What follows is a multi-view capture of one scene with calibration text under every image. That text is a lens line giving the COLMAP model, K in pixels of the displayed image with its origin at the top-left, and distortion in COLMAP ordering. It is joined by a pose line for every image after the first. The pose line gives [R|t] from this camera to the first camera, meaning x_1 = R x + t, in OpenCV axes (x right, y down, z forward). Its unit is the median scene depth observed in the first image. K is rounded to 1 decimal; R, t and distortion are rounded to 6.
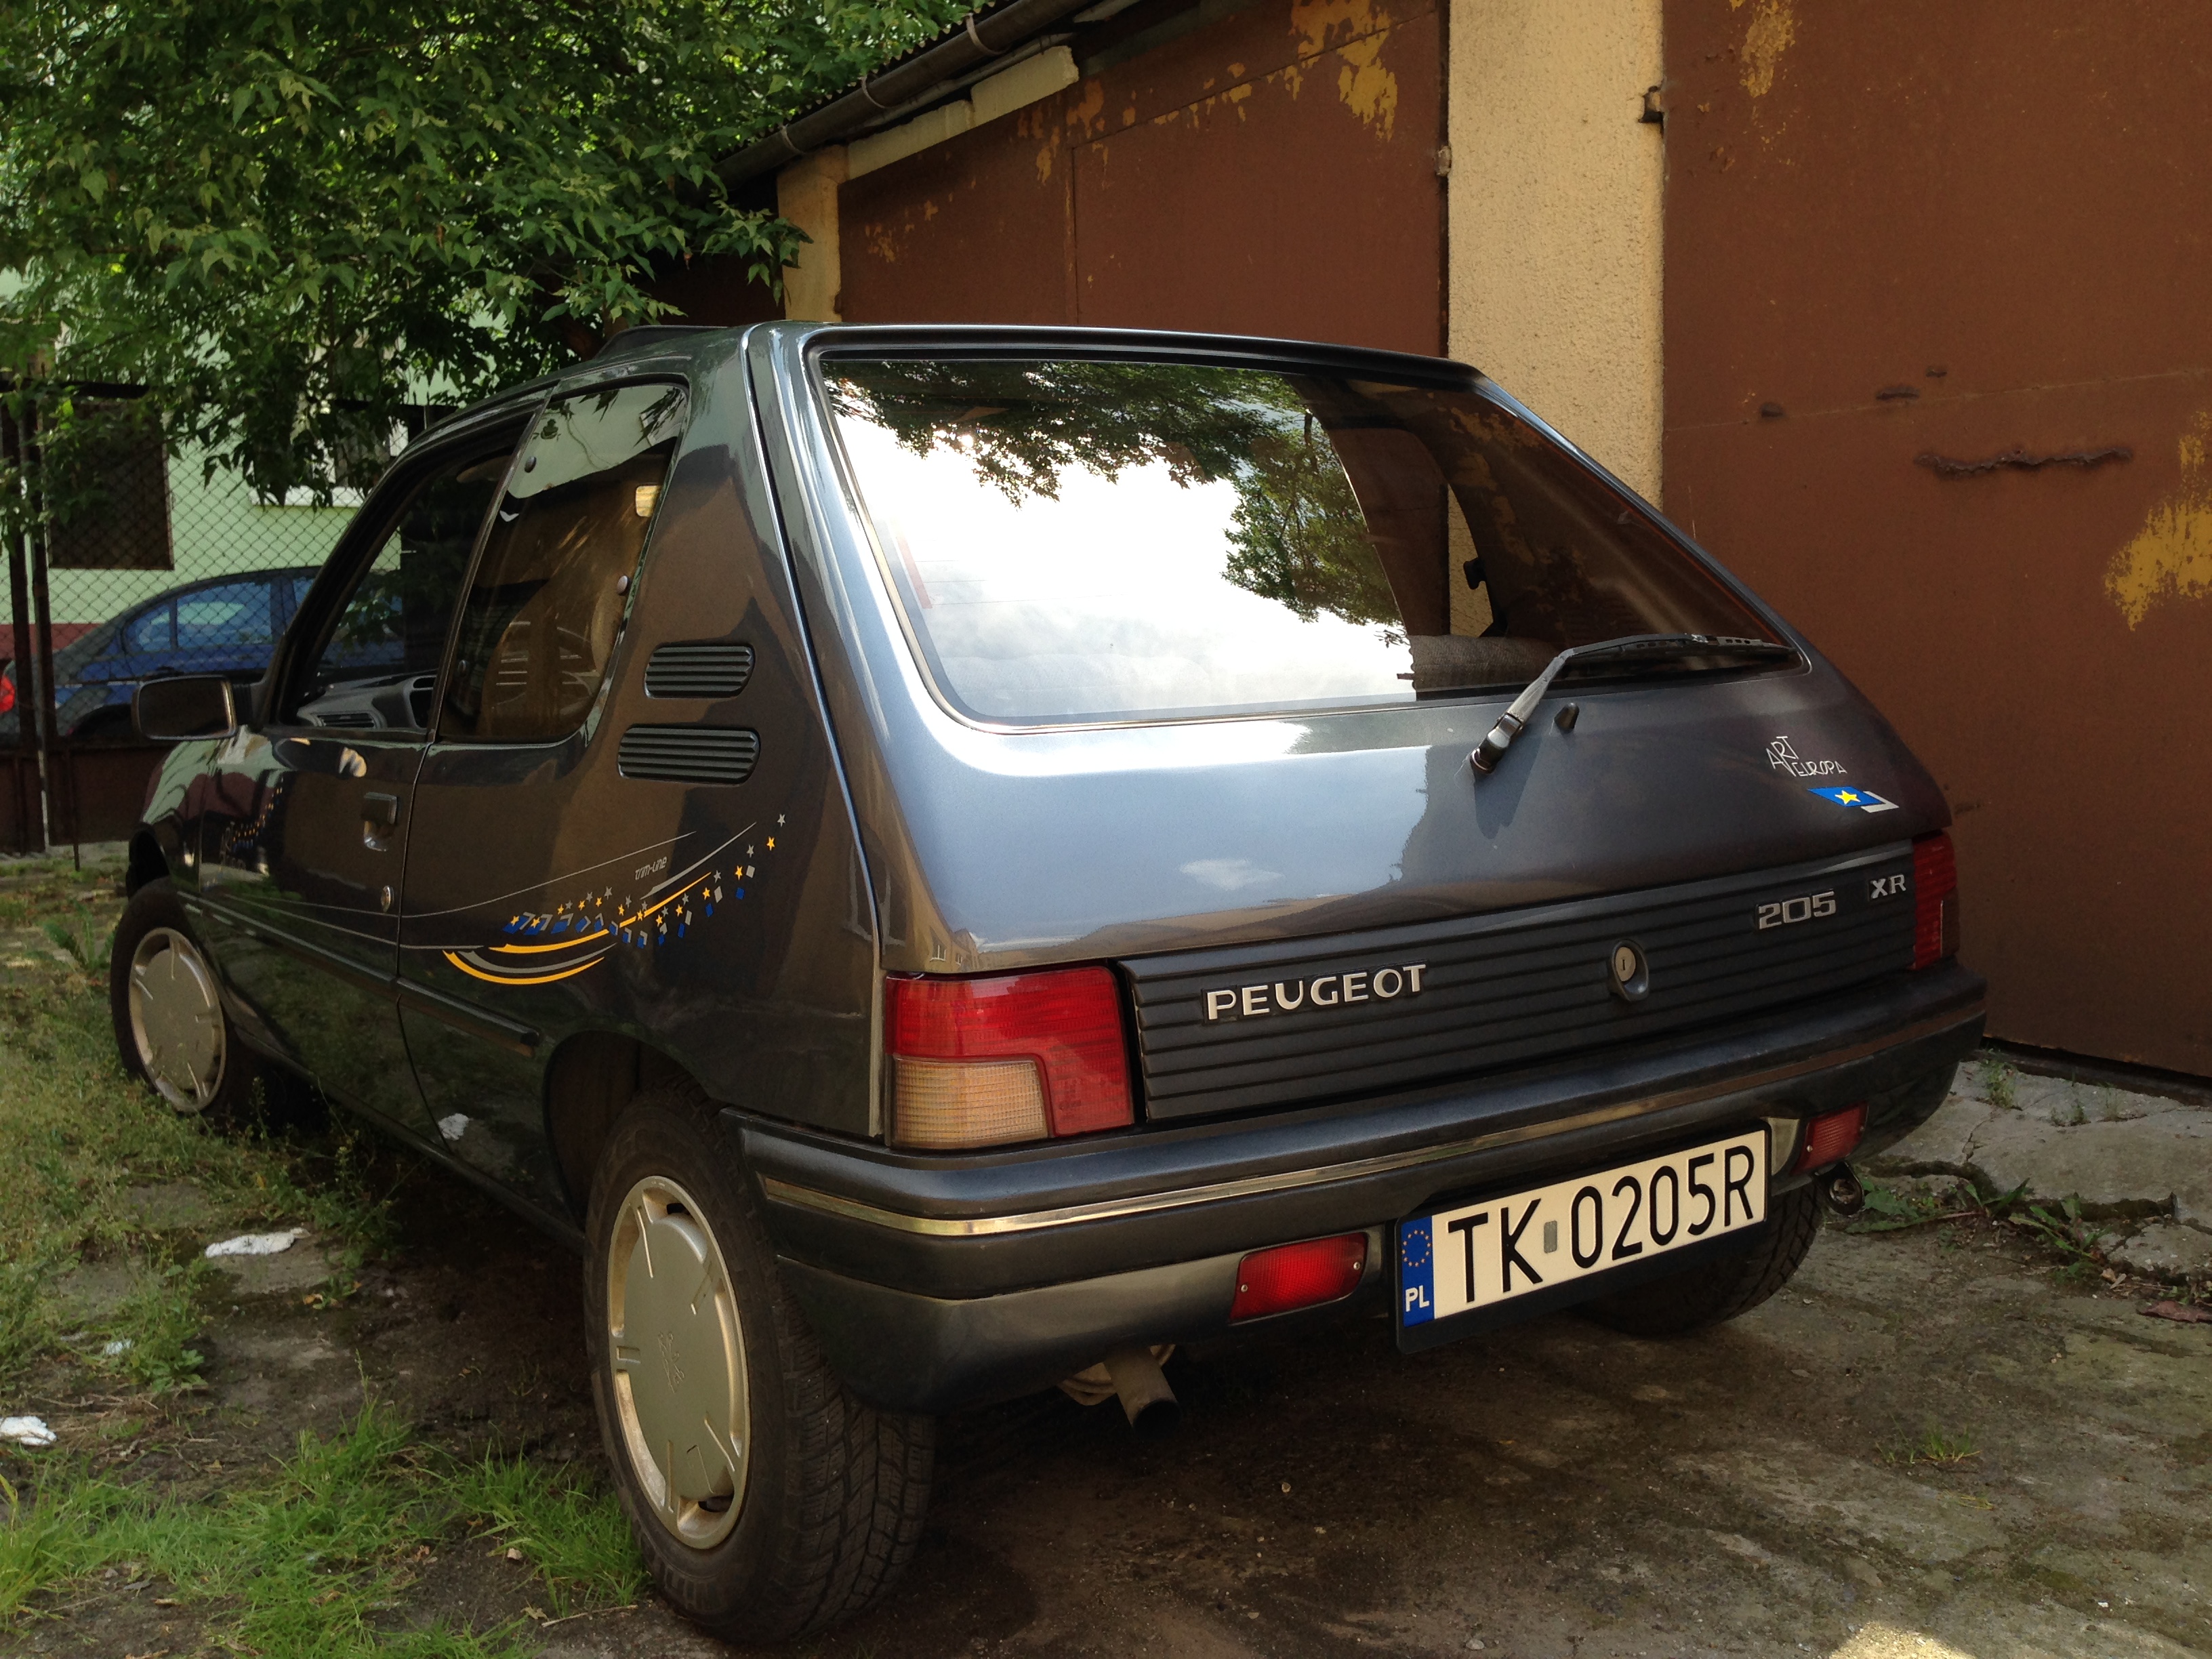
lens RADIAL K [[2024.1, 0, 1119.0], [0, 2024.1, 832.2], [0, 0, 1]] dist [0.144547, -0.254611]
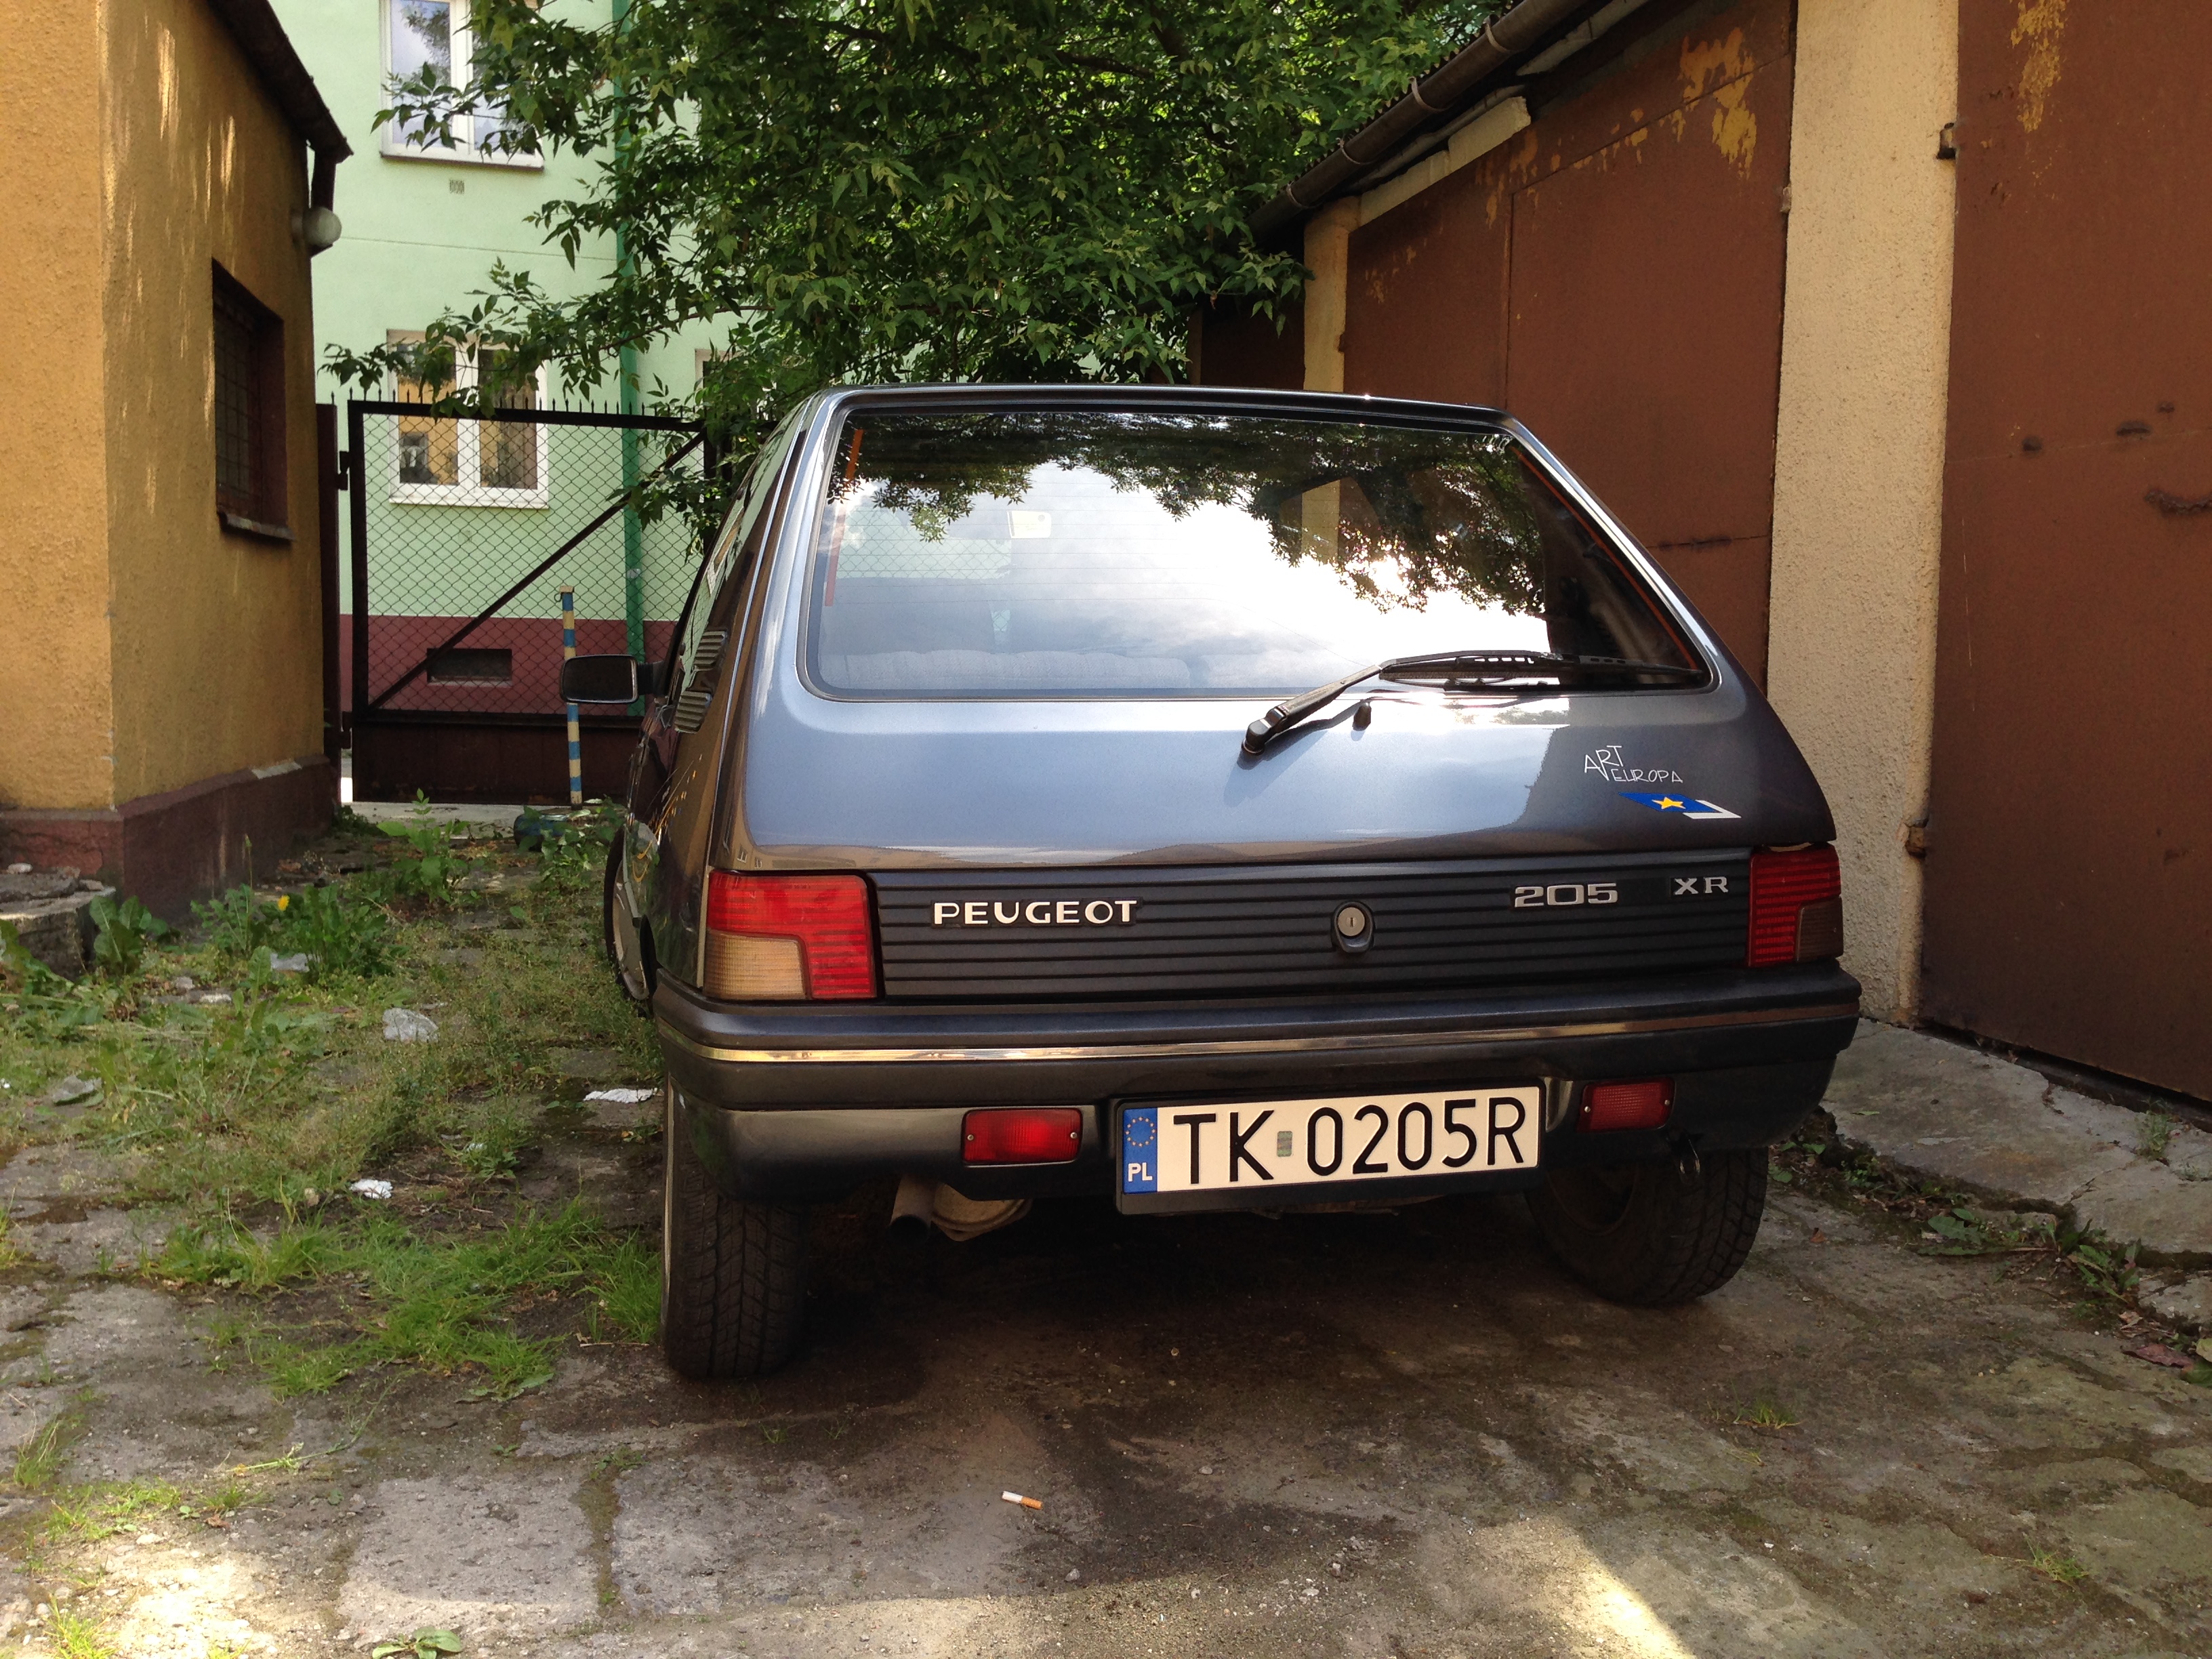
lens RADIAL K [[2024.1, 0, 1119.0], [0, 2024.1, 832.2], [0, 0, 1]] dist [0.144547, -0.254611]
pose [[0.934439, 0.066173, -0.349923, 0.448687], [-0.069817, 0.997557, 0.002203, 0.016292], [0.349214, 0.022372, 0.936776, -0.135776]]
